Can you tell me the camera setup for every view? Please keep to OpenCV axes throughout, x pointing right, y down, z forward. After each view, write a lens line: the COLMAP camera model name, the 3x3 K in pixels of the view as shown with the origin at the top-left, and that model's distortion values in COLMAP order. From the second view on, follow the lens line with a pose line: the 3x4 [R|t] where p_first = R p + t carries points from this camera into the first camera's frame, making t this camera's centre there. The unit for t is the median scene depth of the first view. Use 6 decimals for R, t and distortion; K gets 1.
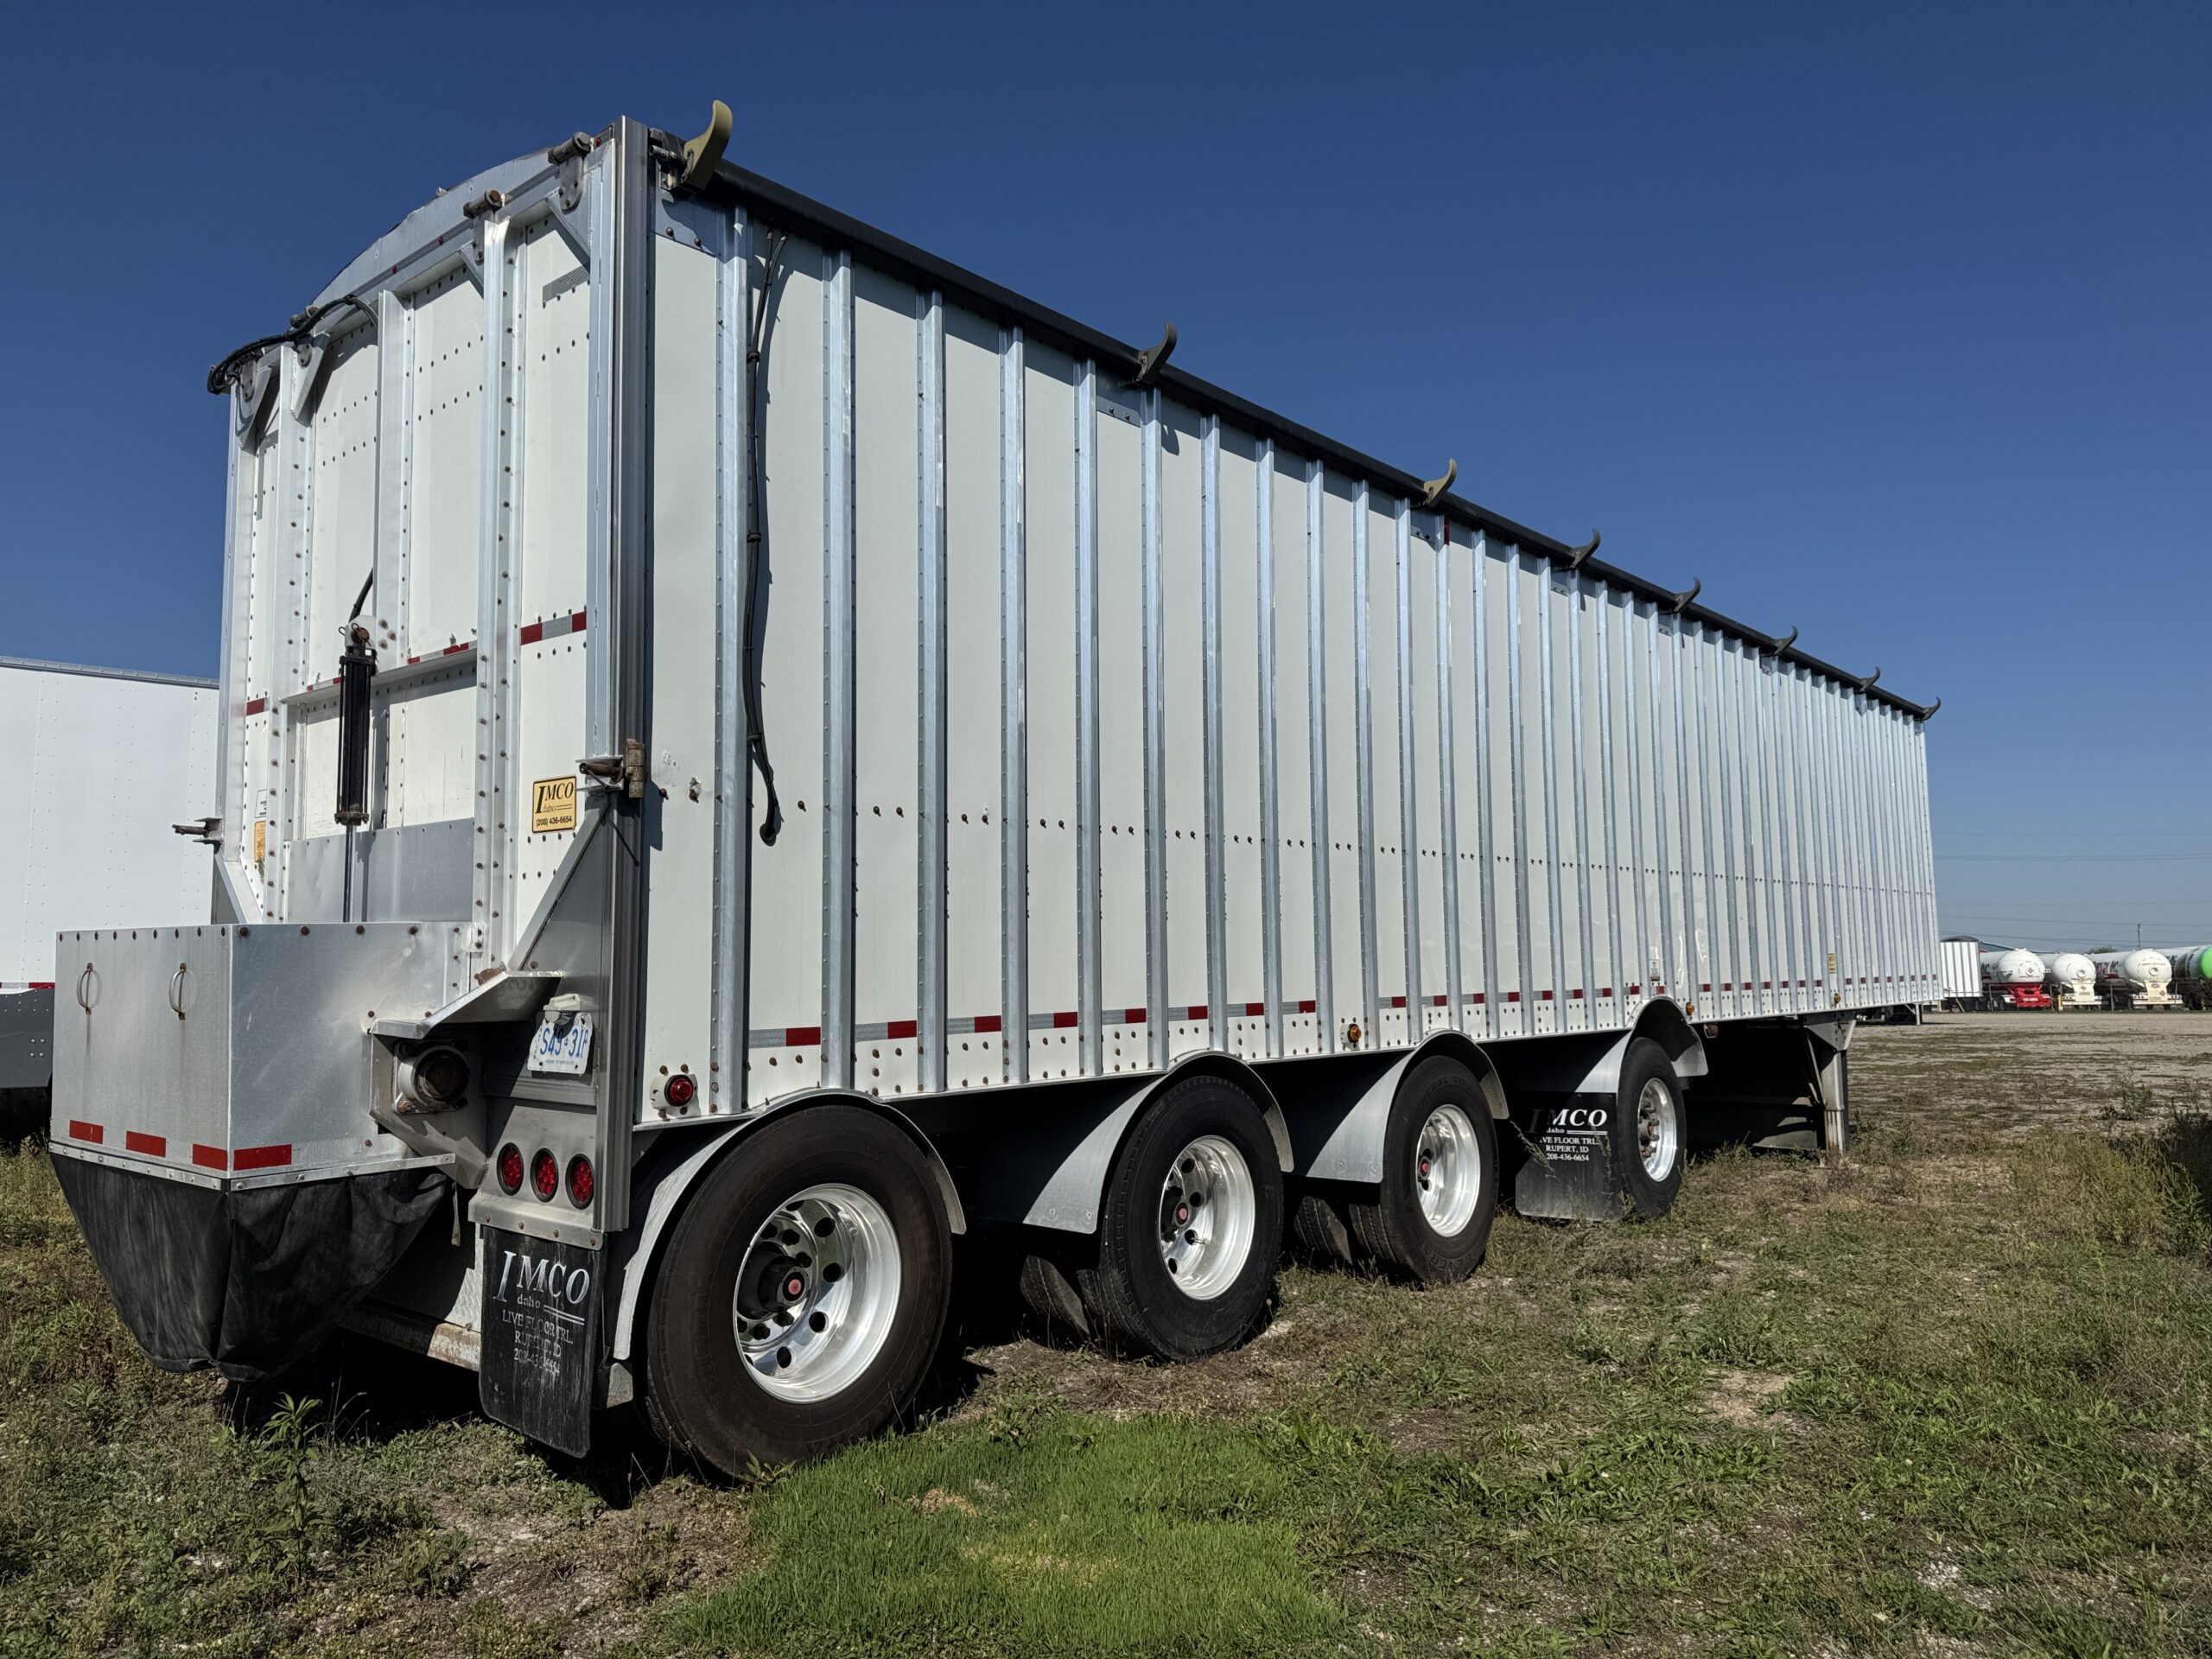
lens RADIAL K [[1564.8, 0, 1104.6], [0, 1564.8, 823.8], [0, 0, 1]] dist [0.001390, -0.006392]
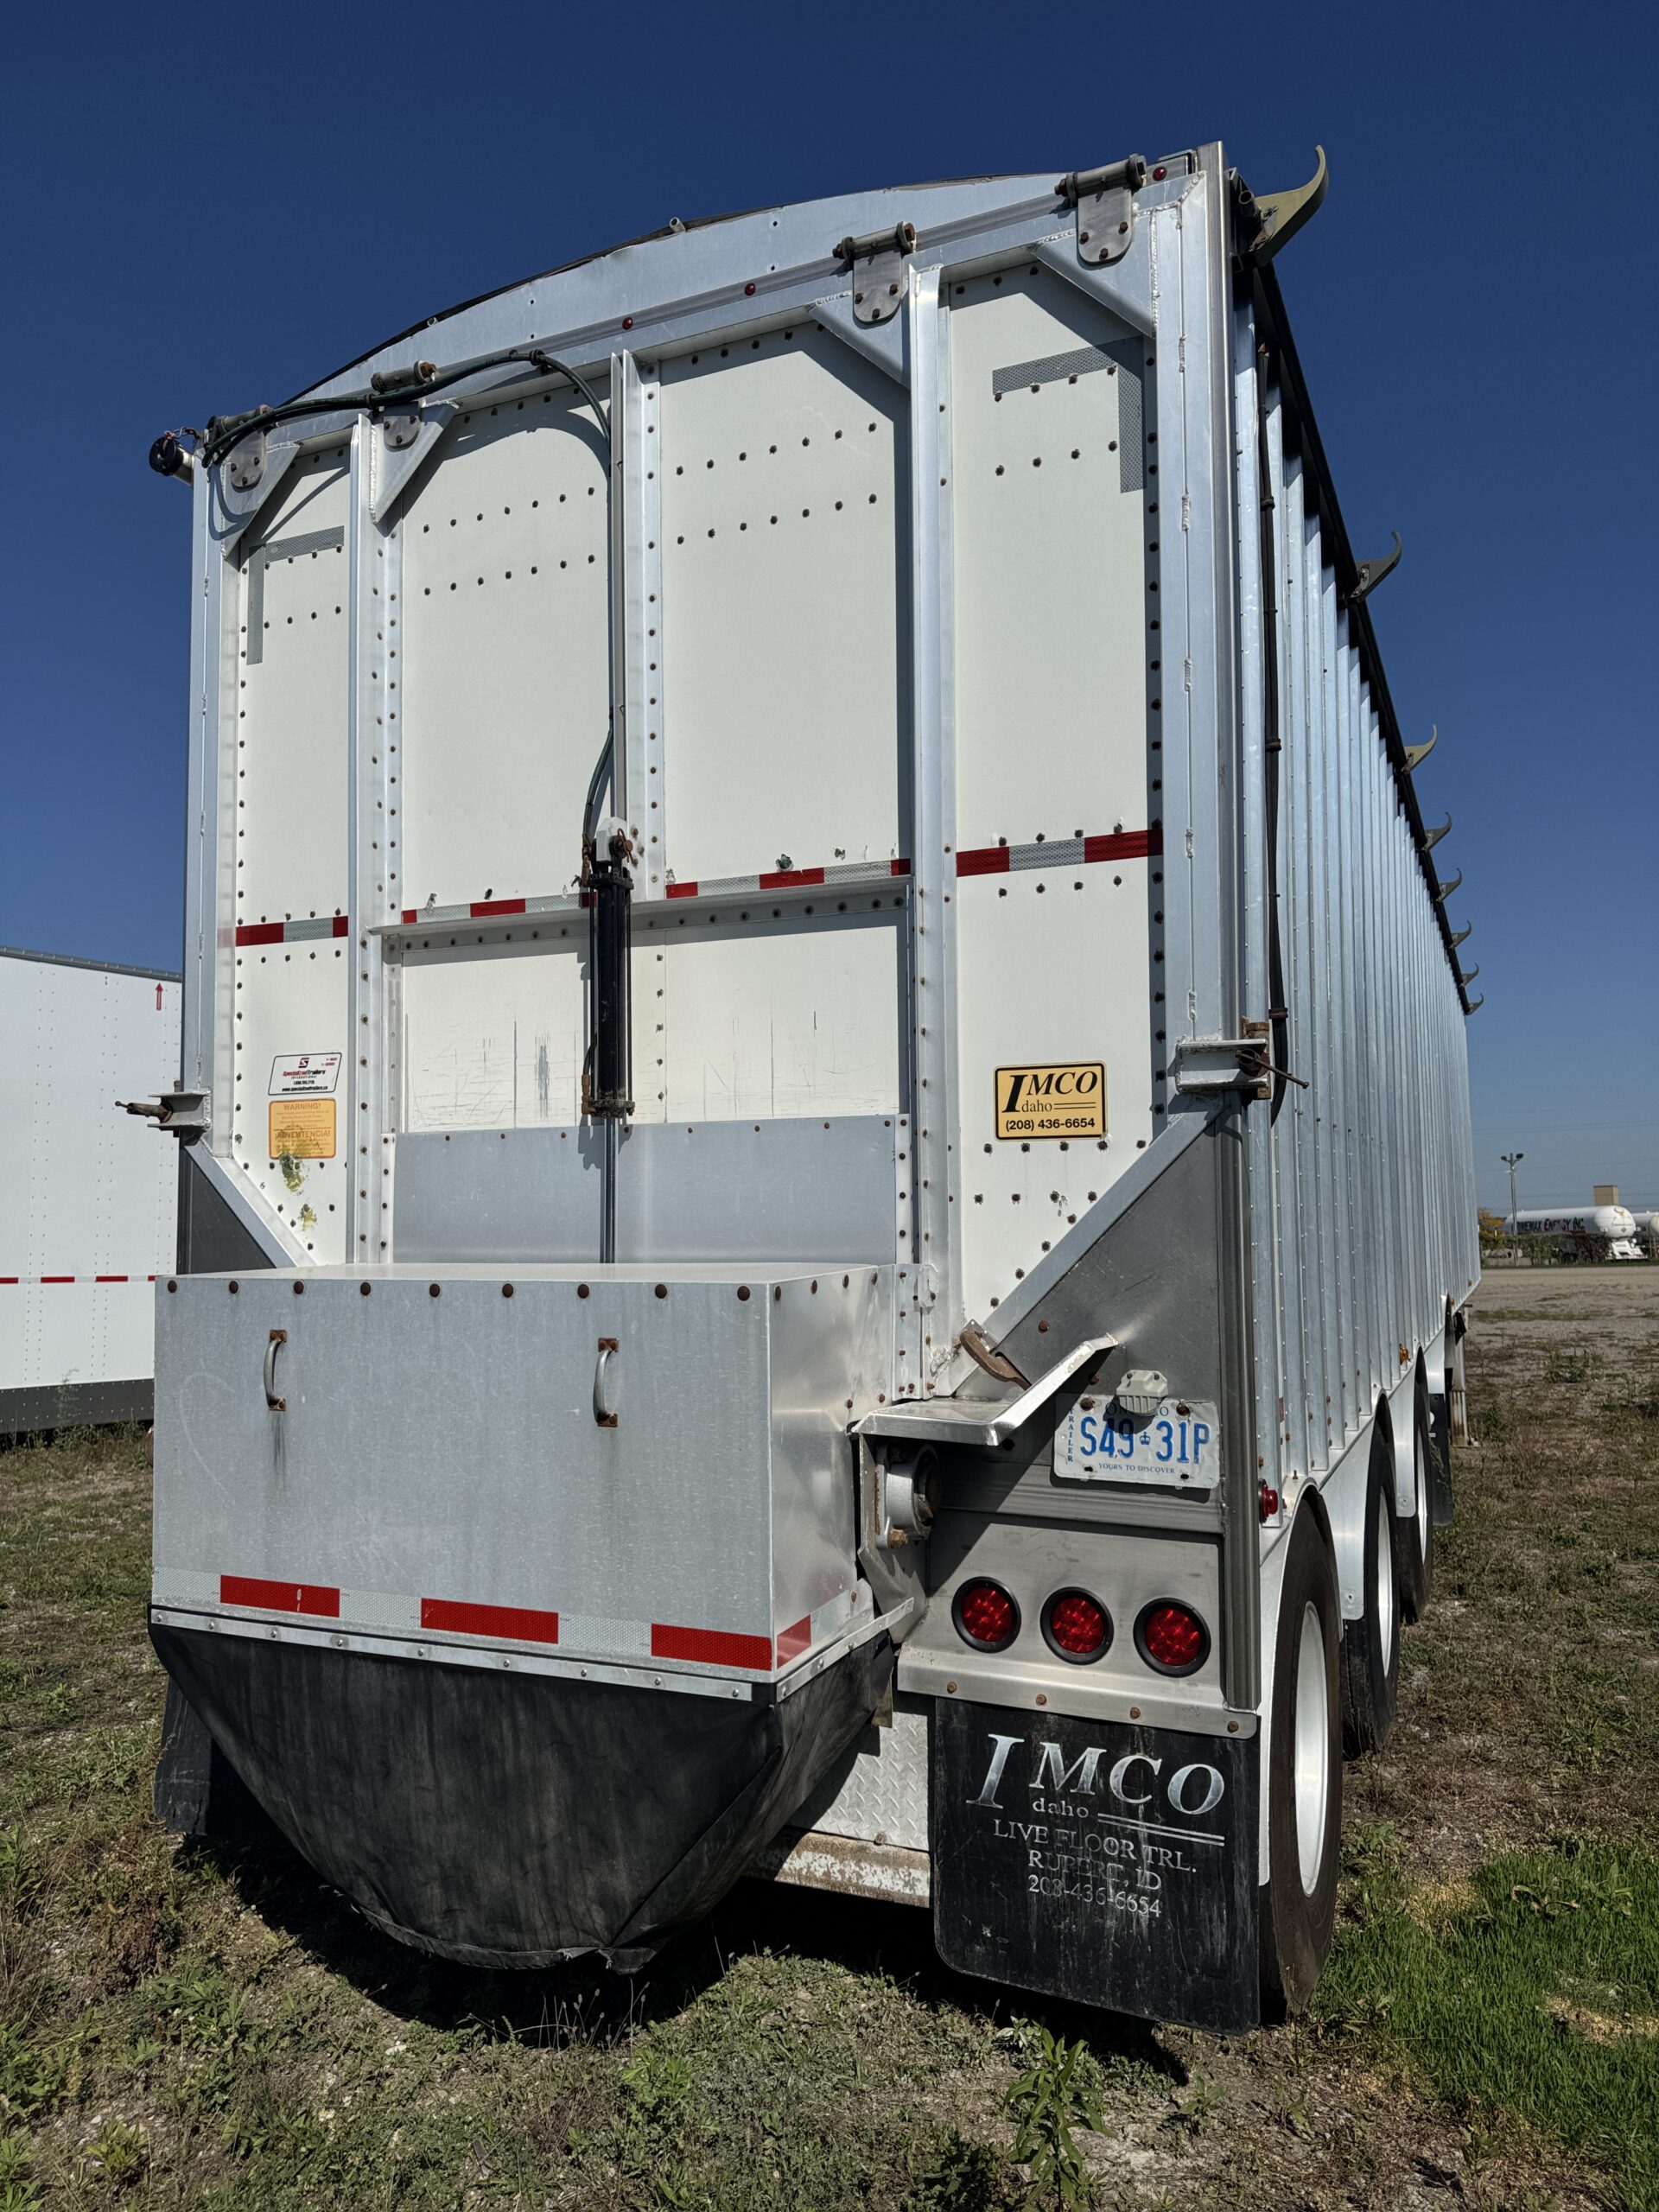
lens RADIAL K [[1559.5, 0, 829.5], [0, 1559.5, 1106.0], [0, 0, 1]] dist [0.081917, -0.129134]
pose [[0.961397, 0.019083, 0.274502, -0.643377], [-0.022687, 0.999693, 0.009962, -0.015025], [-0.274228, -0.015805, 0.961535, 0.336497]]
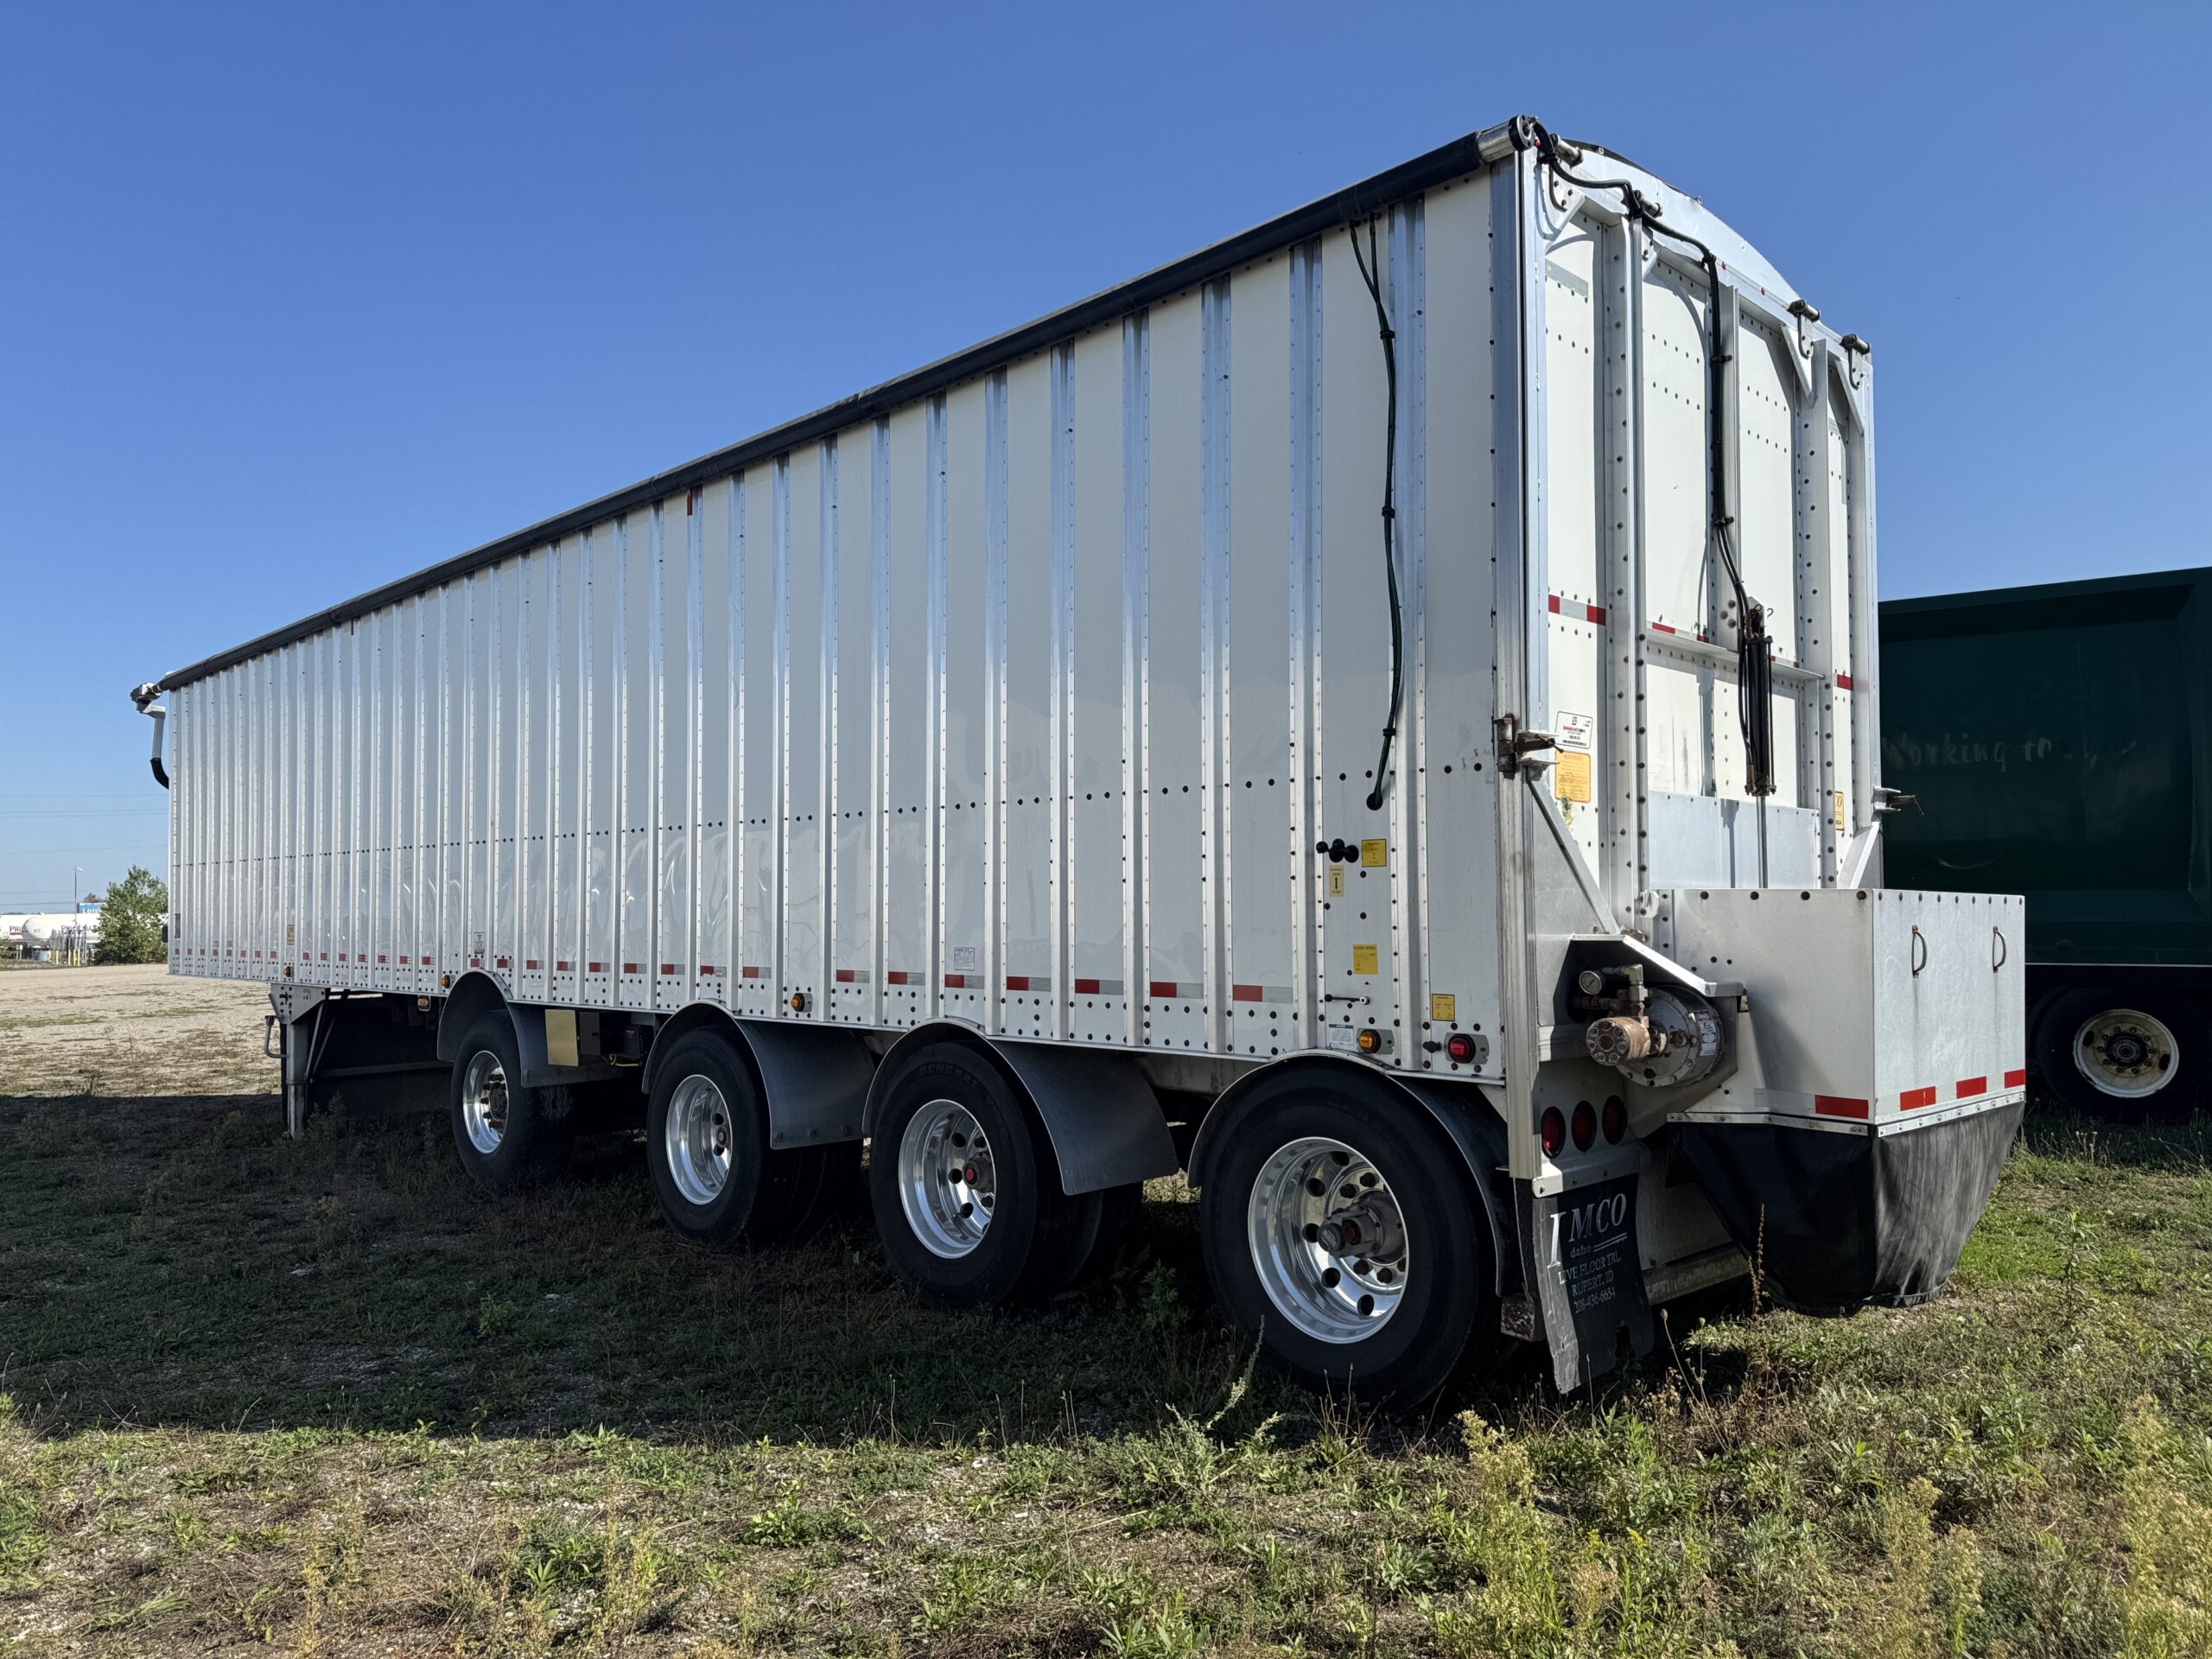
lens RADIAL K [[1559.5, 0, 1106.0], [0, 1559.5, 829.5], [0, 0, 1]] dist [0.081917, -0.129134]
pose [[0.128021, 0.052189, 0.990397, -1.432842], [-0.074620, 0.996291, -0.042854, 0.091230], [-0.988960, -0.068417, 0.131441, 1.161201]]
